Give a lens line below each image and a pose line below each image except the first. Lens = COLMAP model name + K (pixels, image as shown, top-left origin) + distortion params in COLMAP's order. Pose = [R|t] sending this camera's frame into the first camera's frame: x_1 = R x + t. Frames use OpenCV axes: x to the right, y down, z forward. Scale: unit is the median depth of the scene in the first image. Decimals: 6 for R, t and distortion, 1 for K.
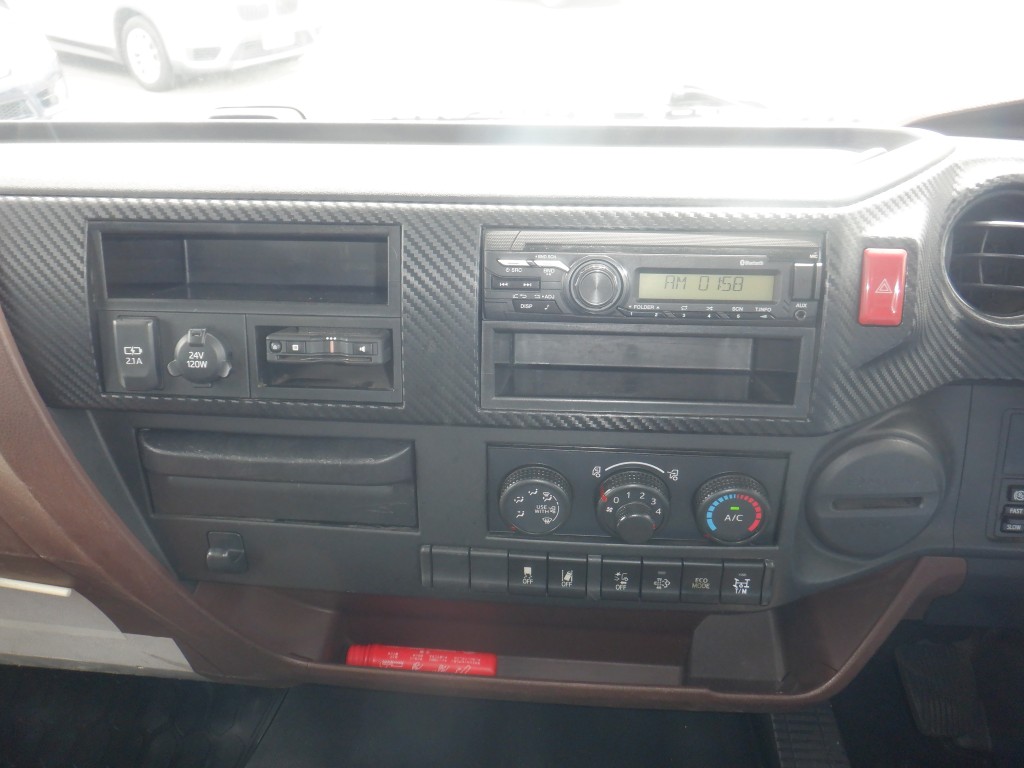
lens RADIAL K [[833.9, 0, 512.0], [0, 833.9, 384.0], [0, 0, 1]] dist [-0.015458, -0.003575]
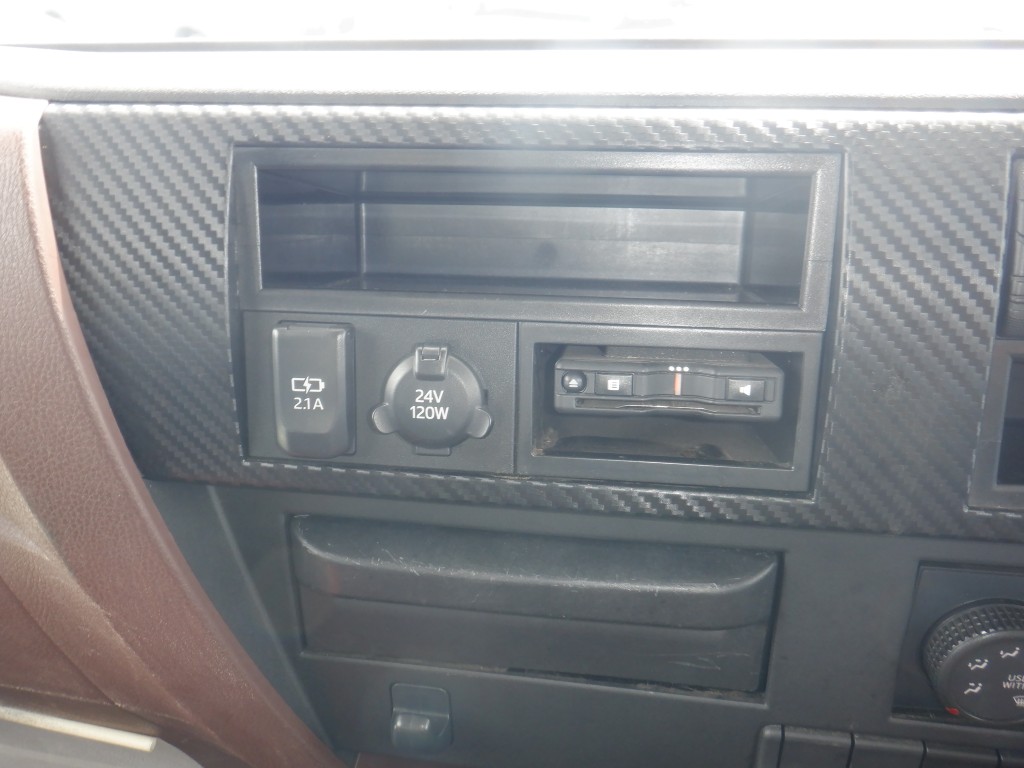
lens RADIAL K [[816.6, 0, 512.0], [0, 816.6, 384.0], [0, 0, 1]] dist [-0.006327, -0.007479]
pose [[0.999041, 0.017499, -0.040146, -0.296206], [-0.018651, 0.999420, -0.028502, -0.027462], [0.039624, 0.029224, 0.998787, 0.463471]]
